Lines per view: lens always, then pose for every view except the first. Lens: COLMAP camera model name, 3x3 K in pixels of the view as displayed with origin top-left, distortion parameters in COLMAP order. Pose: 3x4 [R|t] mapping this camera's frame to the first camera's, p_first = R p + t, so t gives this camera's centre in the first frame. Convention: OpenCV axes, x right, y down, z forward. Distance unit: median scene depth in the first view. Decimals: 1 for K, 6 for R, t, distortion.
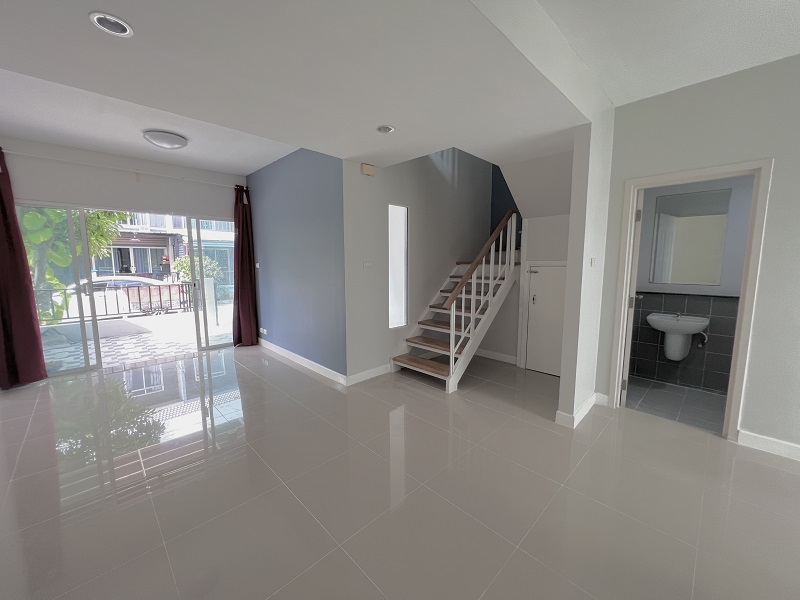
lens RADIAL K [[321.3, 0, 399.6], [0, 321.3, 295.0], [0, 0, 1]] dist [-0.000721, -0.000066]
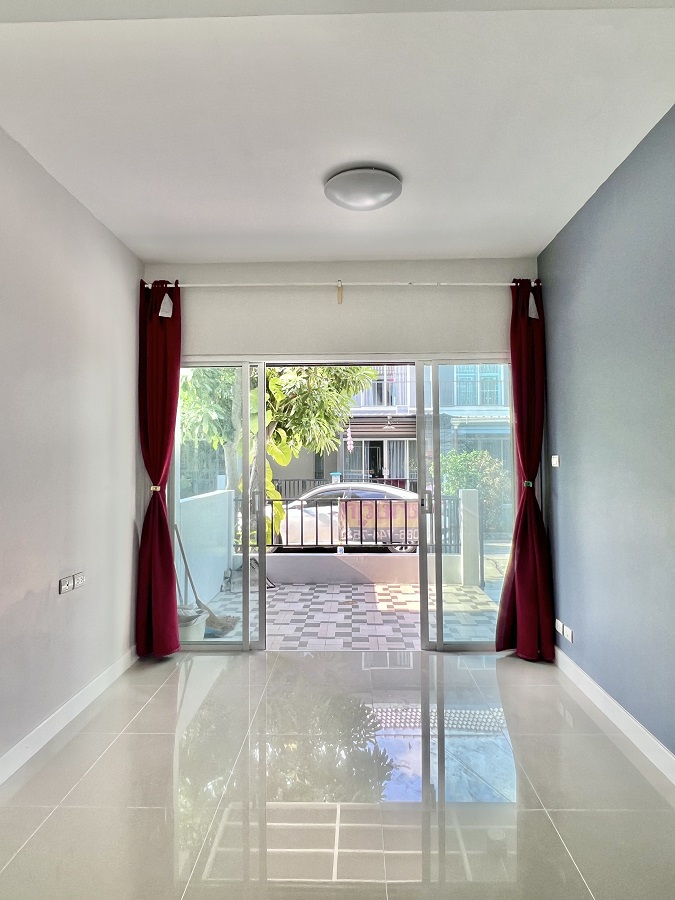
lens RADIAL K [[576.8, 0, 338.5], [0, 576.8, 440.1], [0, 0, 1]] dist [-0.003437, -0.000457]
pose [[0.684065, -0.029738, -0.728814, -0.087054], [-0.077556, 0.990539, -0.113211, -0.013423], [0.725286, 0.133967, 0.675287, 0.268595]]
